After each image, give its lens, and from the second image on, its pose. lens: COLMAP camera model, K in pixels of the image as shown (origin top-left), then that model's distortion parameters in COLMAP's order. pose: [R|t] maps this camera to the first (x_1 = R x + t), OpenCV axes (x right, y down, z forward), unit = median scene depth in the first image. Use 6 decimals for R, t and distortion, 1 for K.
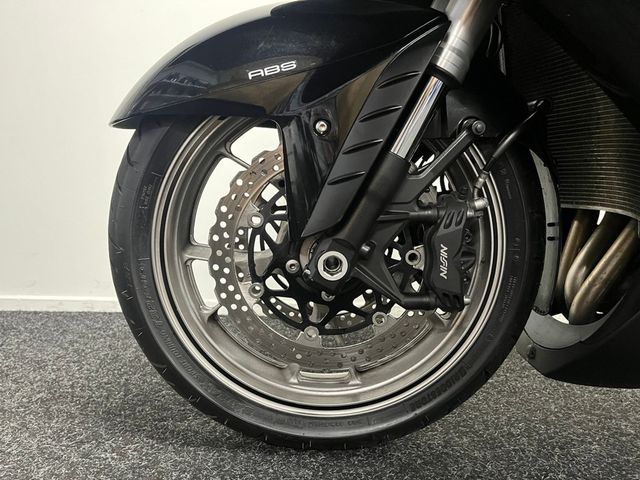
lens RADIAL K [[496.4, 0, 321.6], [0, 496.4, 238.4], [0, 0, 1]] dist [0.042155, -0.049955]
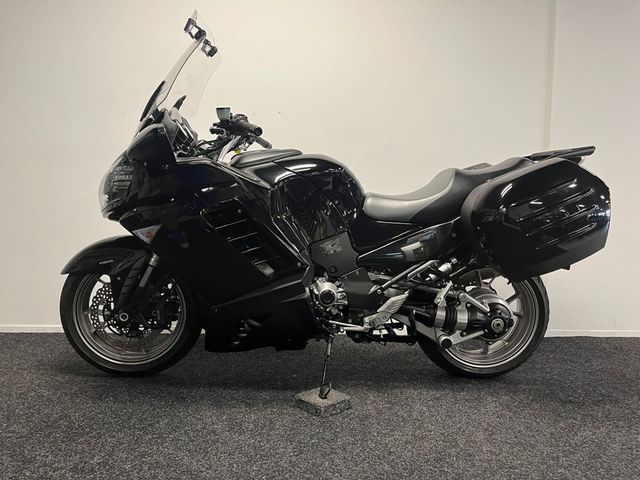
lens RADIAL K [[496.4, 0, 320.8], [0, 496.4, 232.7], [0, 0, 1]] dist [0.042155, -0.049955]
pose [[0.999525, -0.013788, 0.027558, 1.136144], [0.014999, 0.998909, -0.044221, -0.311397], [-0.026919, 0.044613, 0.998642, -2.210510]]
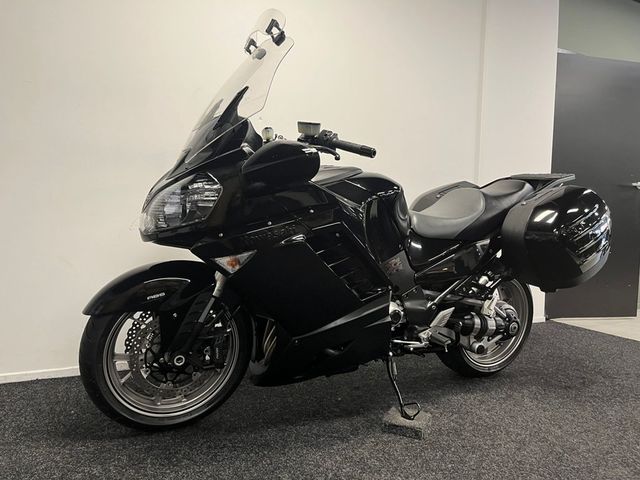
lens RADIAL K [[496.4, 0, 322.7], [0, 496.4, 235.1], [0, 0, 1]] dist [0.042155, -0.049955]
pose [[0.900531, -0.030899, 0.433693, -0.404102], [0.045208, 0.998719, -0.022717, -0.496721], [-0.432436, 0.040064, 0.900774, -1.755025]]
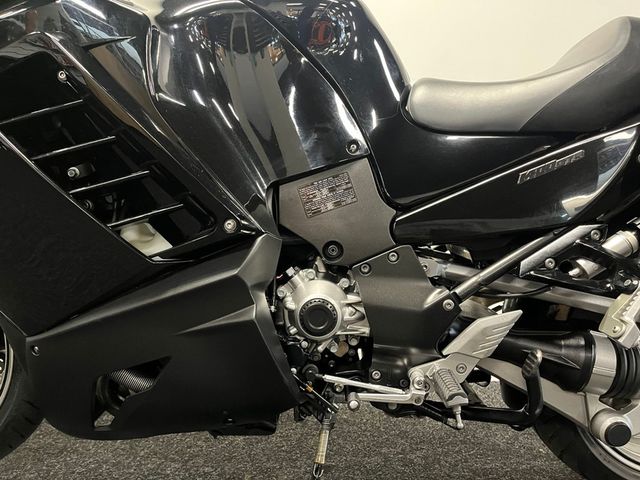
lens RADIAL K [[496.4, 0, 327.1], [0, 496.4, 243.8], [0, 0, 1]] dist [0.042155, -0.049955]
pose [[0.999410, -0.014624, -0.031087, 1.311337], [0.013035, 0.998629, -0.050705, -0.172444], [0.031786, 0.050270, 0.998230, -0.434980]]
